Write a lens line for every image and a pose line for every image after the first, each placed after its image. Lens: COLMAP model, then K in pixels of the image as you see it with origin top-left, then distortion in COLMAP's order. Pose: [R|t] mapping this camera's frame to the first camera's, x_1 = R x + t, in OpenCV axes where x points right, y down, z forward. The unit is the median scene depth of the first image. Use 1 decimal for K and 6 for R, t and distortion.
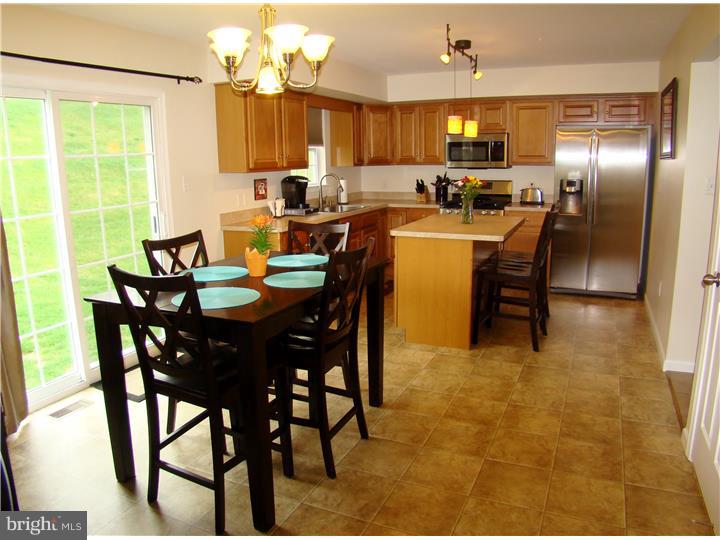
lens RADIAL K [[540.3, 0, 360.0], [0, 540.3, 270.0], [0, 0, 1]] dist [-0.199366, 0.116874]
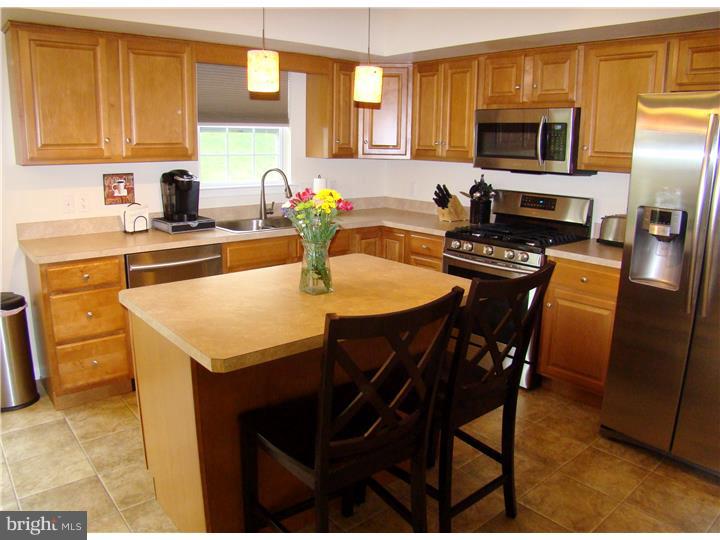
lens RADIAL K [[540.3, 0, 360.0], [0, 540.3, 270.0], [0, 0, 1]] dist [-0.199366, 0.116874]
pose [[0.905904, 0.127047, -0.403976, 0.313406], [-0.119291, 0.991865, 0.044427, -0.097236], [0.406334, 0.007945, 0.913690, 0.445343]]
